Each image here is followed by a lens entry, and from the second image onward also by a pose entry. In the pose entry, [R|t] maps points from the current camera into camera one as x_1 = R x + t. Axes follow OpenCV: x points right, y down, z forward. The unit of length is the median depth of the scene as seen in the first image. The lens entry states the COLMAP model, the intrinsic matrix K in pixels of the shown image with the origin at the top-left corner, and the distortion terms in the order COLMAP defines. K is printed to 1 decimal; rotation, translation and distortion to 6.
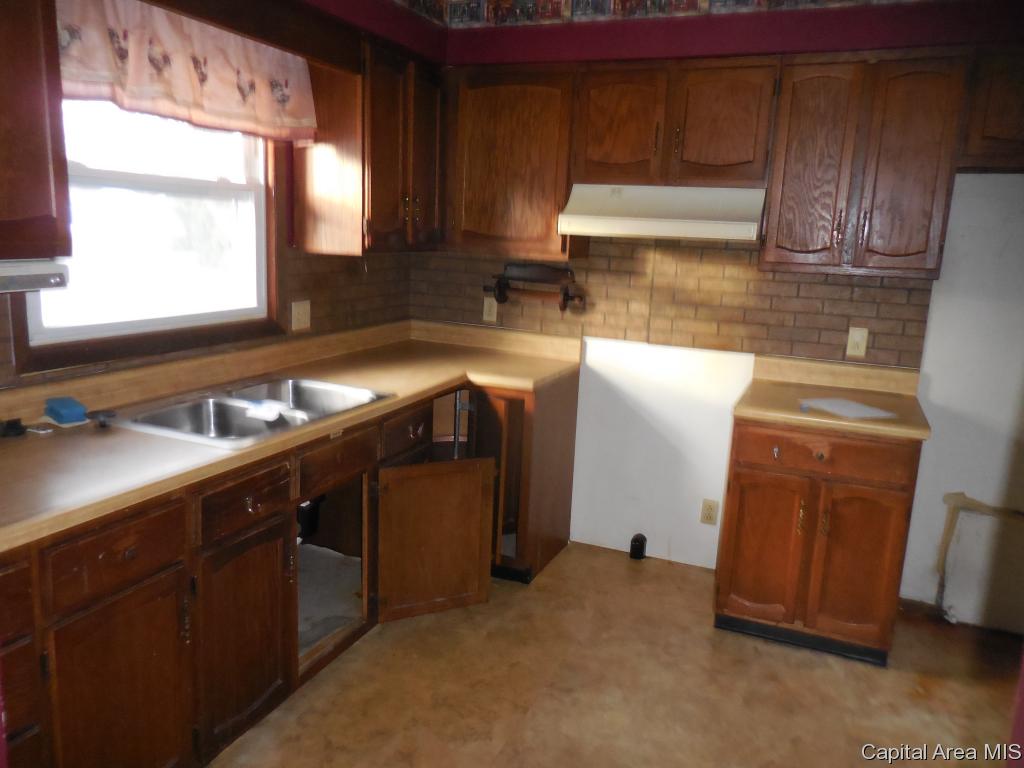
lens RADIAL K [[792.8, 0, 512.0], [0, 792.8, 384.0], [0, 0, 1]] dist [0.001605, 0.100036]
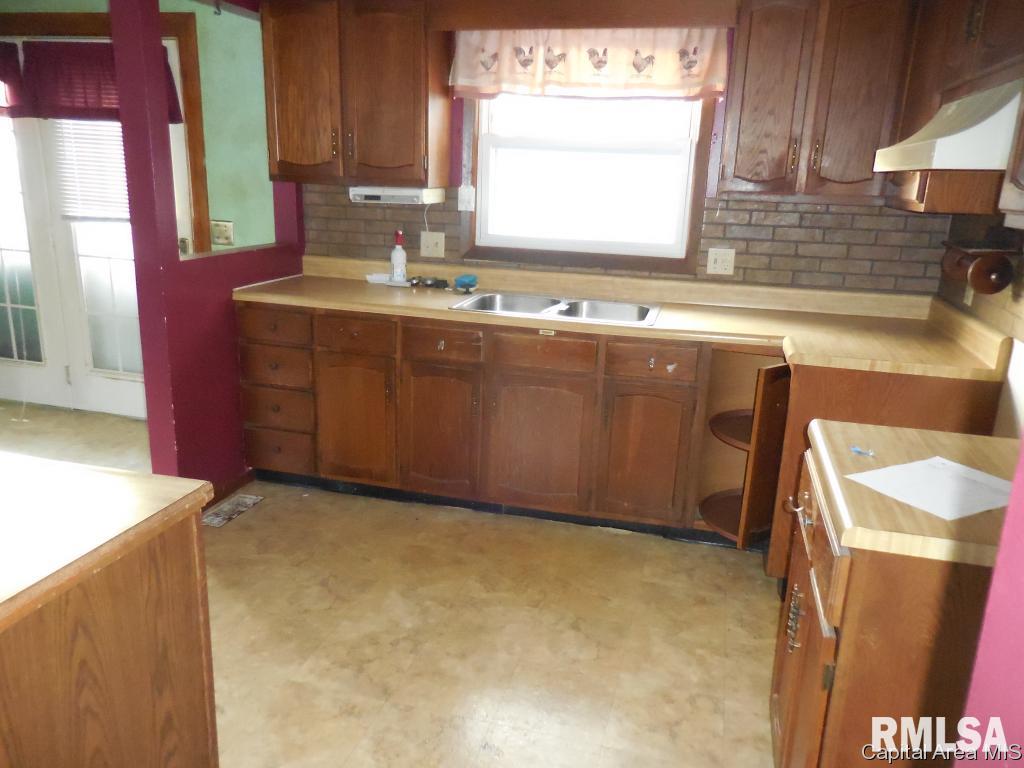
lens RADIAL K [[792.8, 0, 512.0], [0, 792.8, 384.0], [0, 0, 1]] dist [0.001605, 0.100036]
pose [[0.143992, 0.220703, -0.964653, 0.991860], [-0.223814, 0.956816, 0.185502, -0.080554], [0.963936, 0.189192, 0.187171, 0.698263]]
